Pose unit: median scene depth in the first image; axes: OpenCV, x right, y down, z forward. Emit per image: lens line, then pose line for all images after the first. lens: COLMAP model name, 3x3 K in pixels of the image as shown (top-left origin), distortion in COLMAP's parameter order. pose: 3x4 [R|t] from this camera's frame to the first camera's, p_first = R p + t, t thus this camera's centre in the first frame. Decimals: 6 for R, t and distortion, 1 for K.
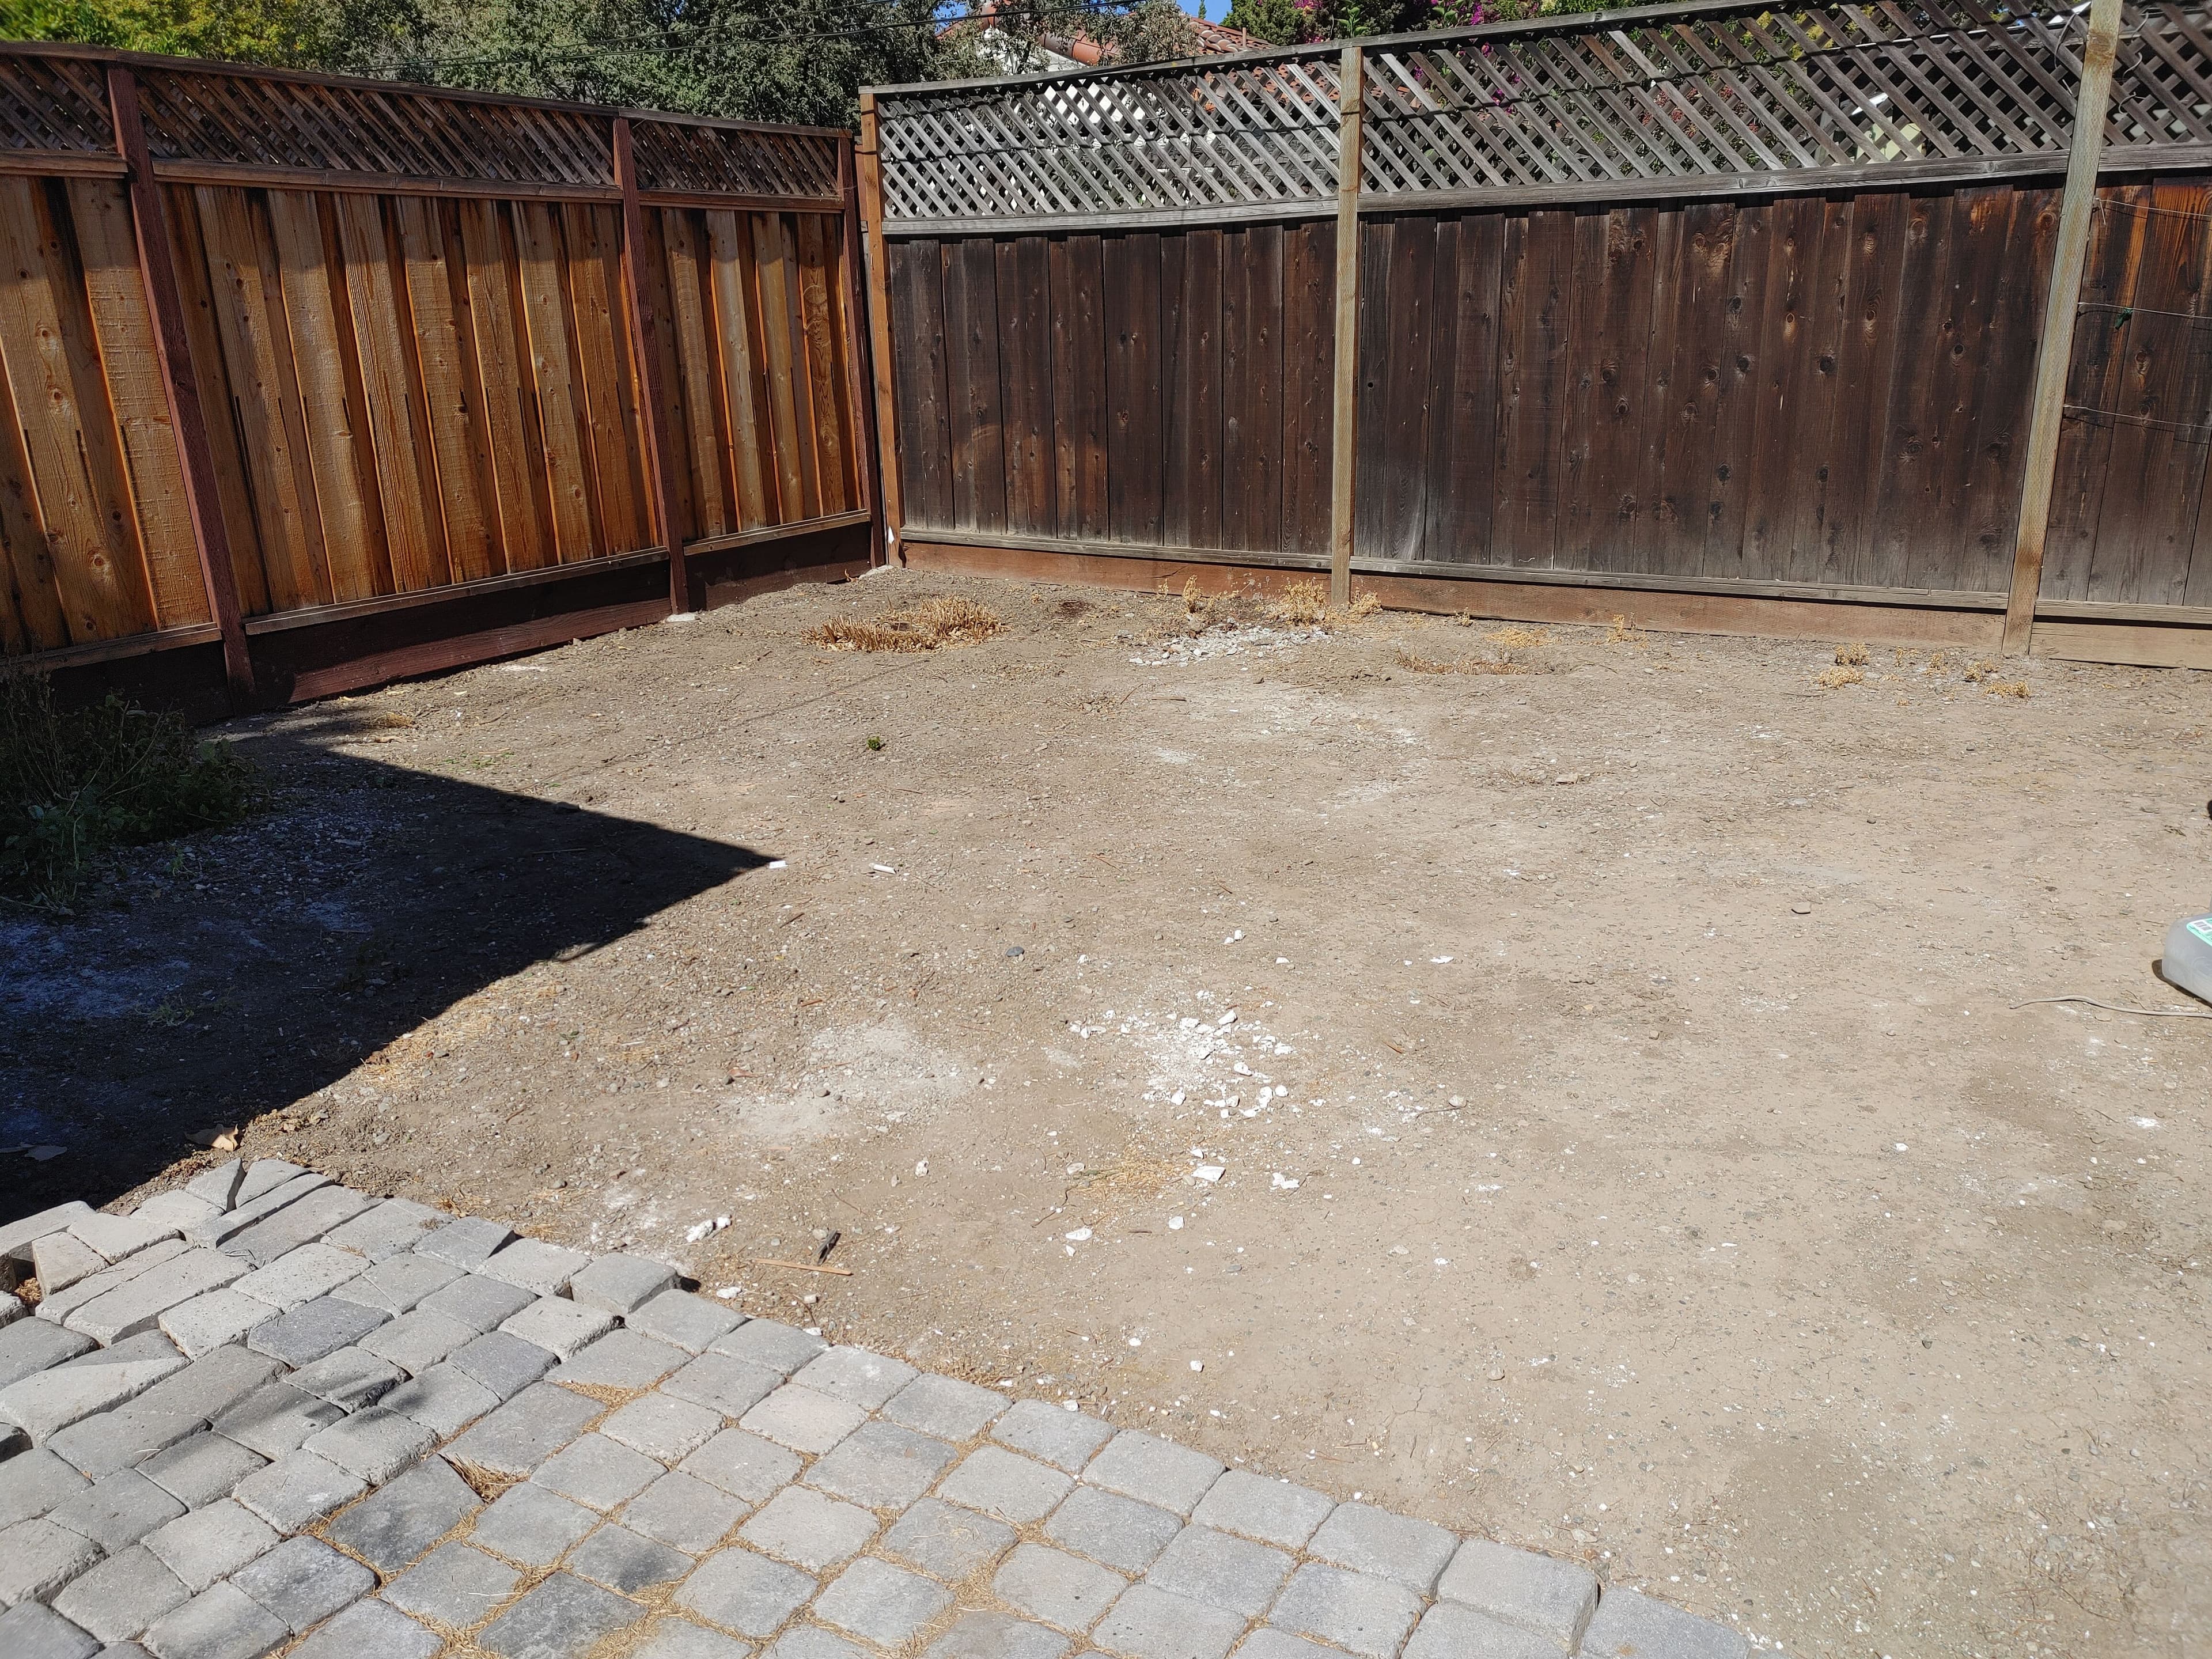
lens RADIAL K [[1578.0, 0, 1105.4], [0, 1578.0, 828.8], [0, 0, 1]] dist [0.027327, -0.017957]
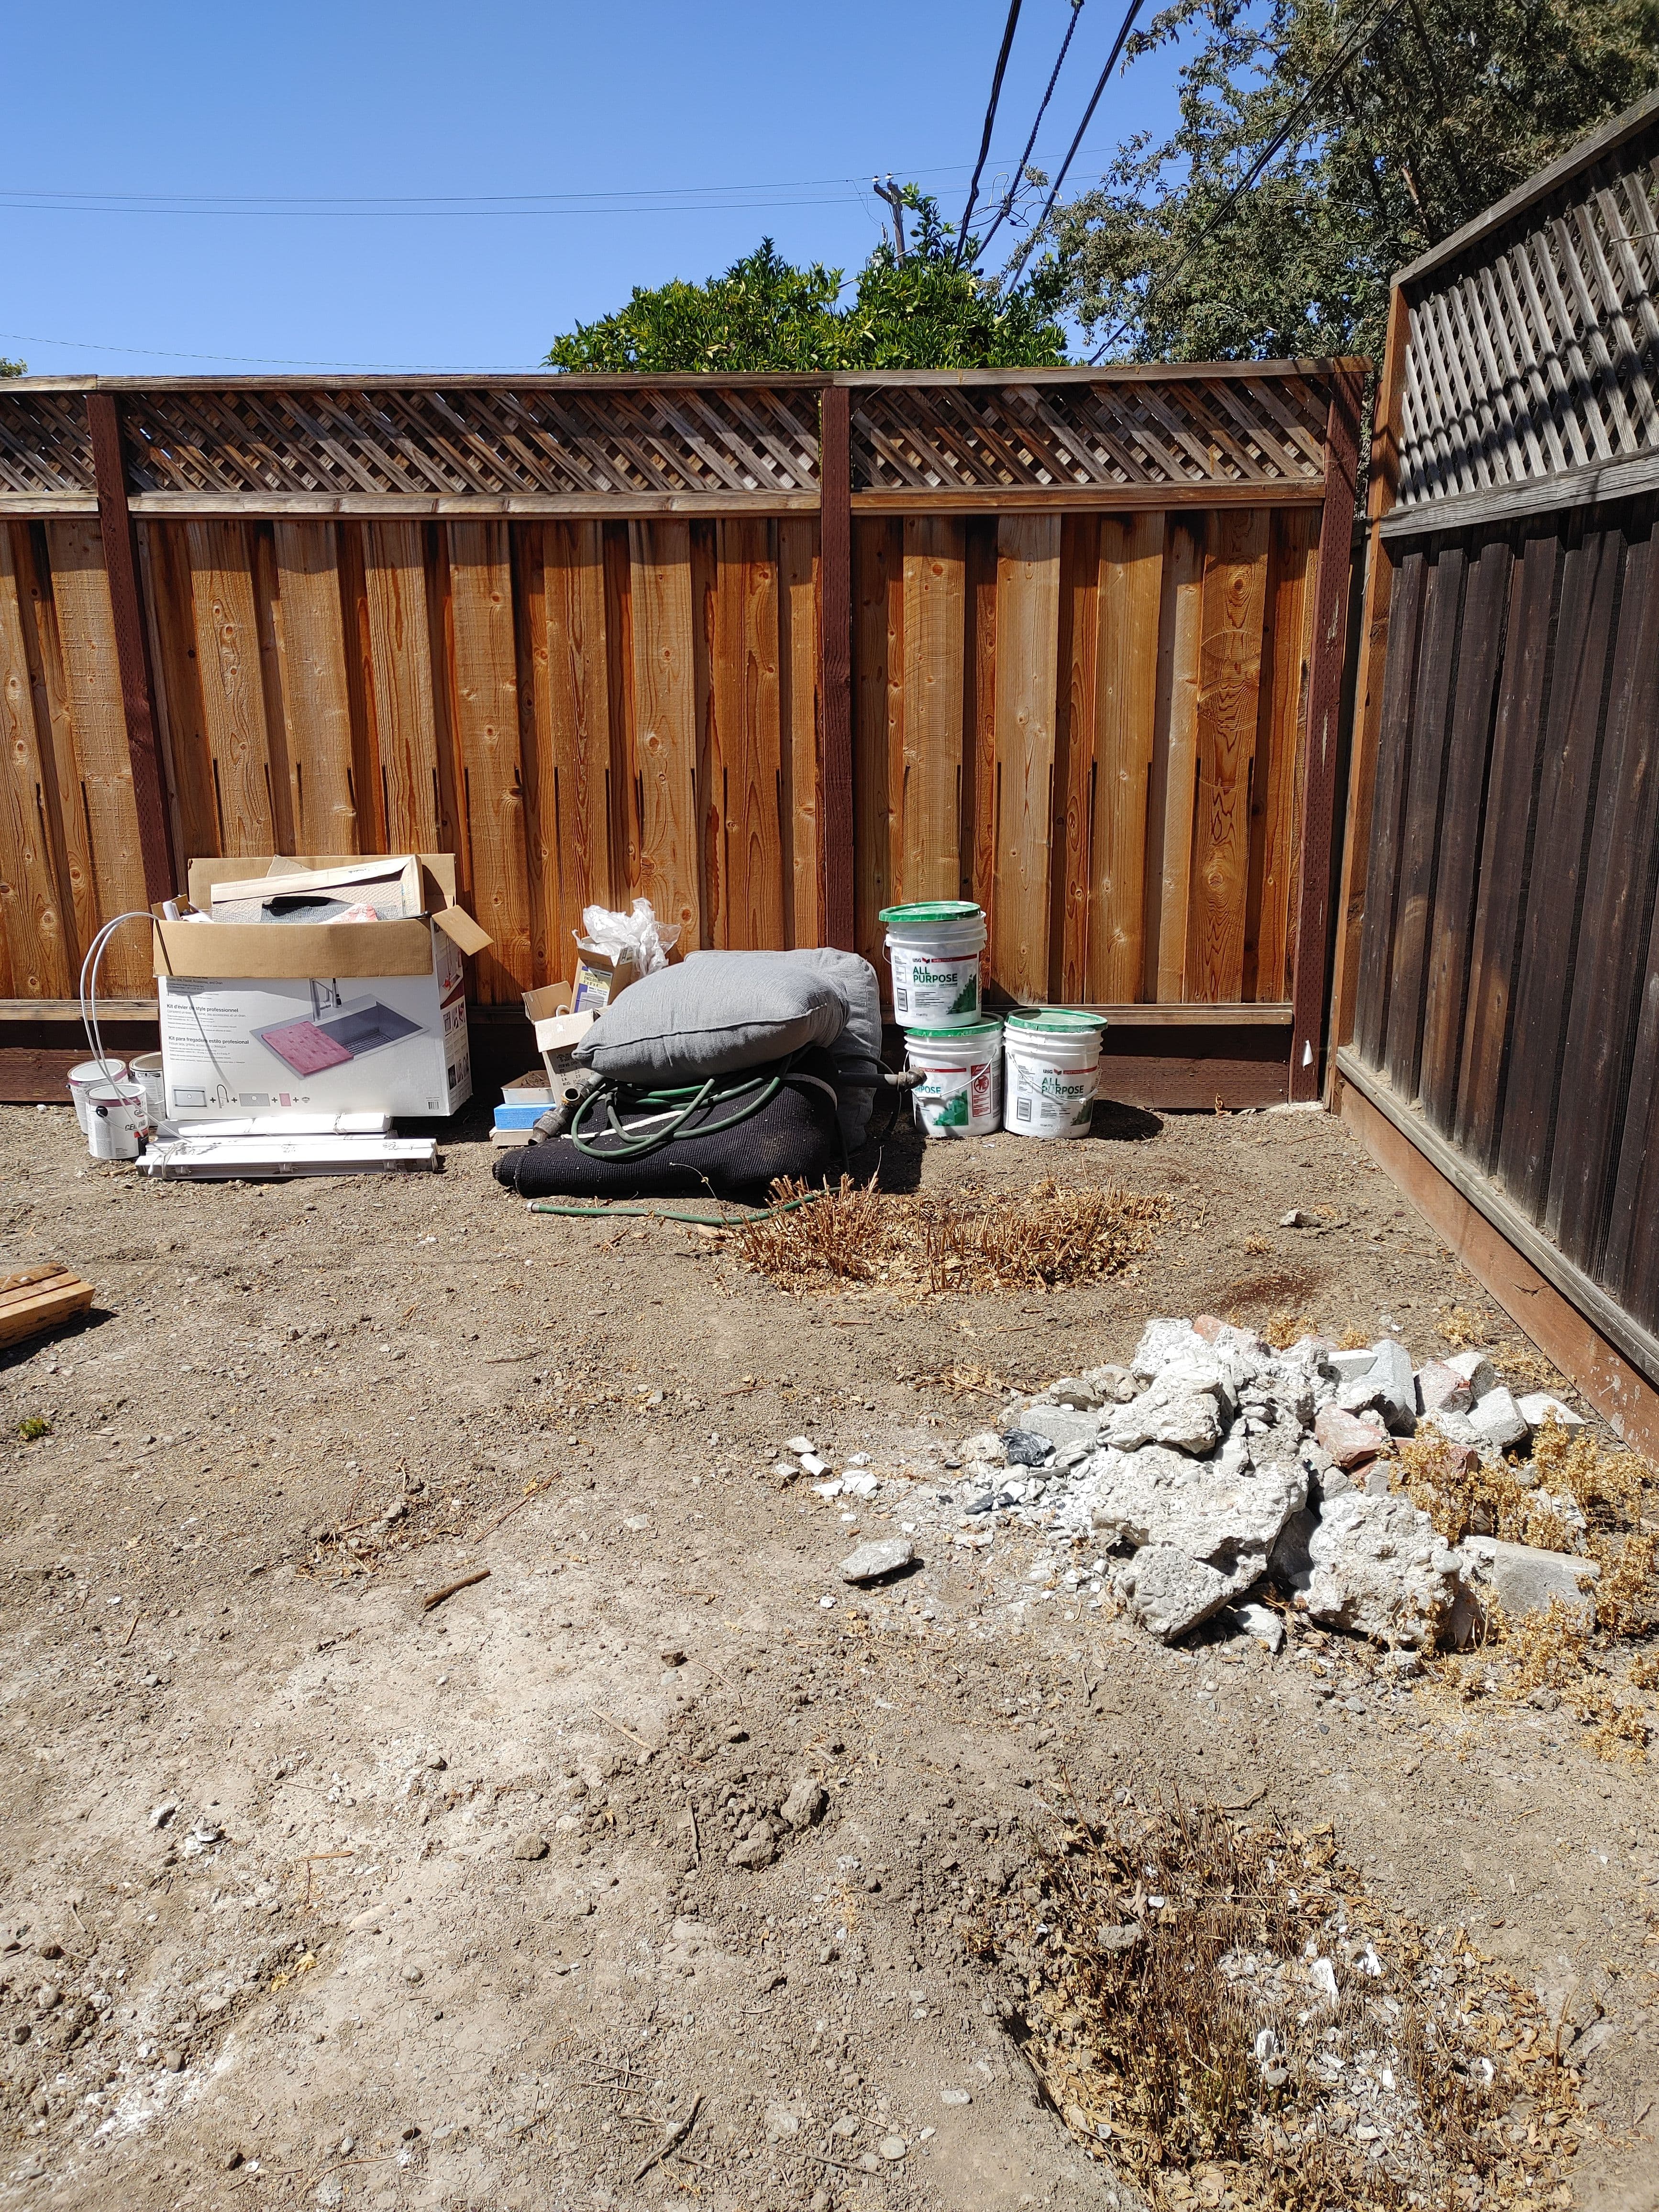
lens RADIAL K [[1578.0, 0, 829.4], [0, 1578.0, 1098.1], [0, 0, 1]] dist [0.027327, -0.017957]
pose [[0.496012, 0.250242, -0.831475, 0.343232], [-0.279109, 0.952703, 0.120226, -0.253946], [0.822235, 0.172439, 0.542397, 0.724863]]
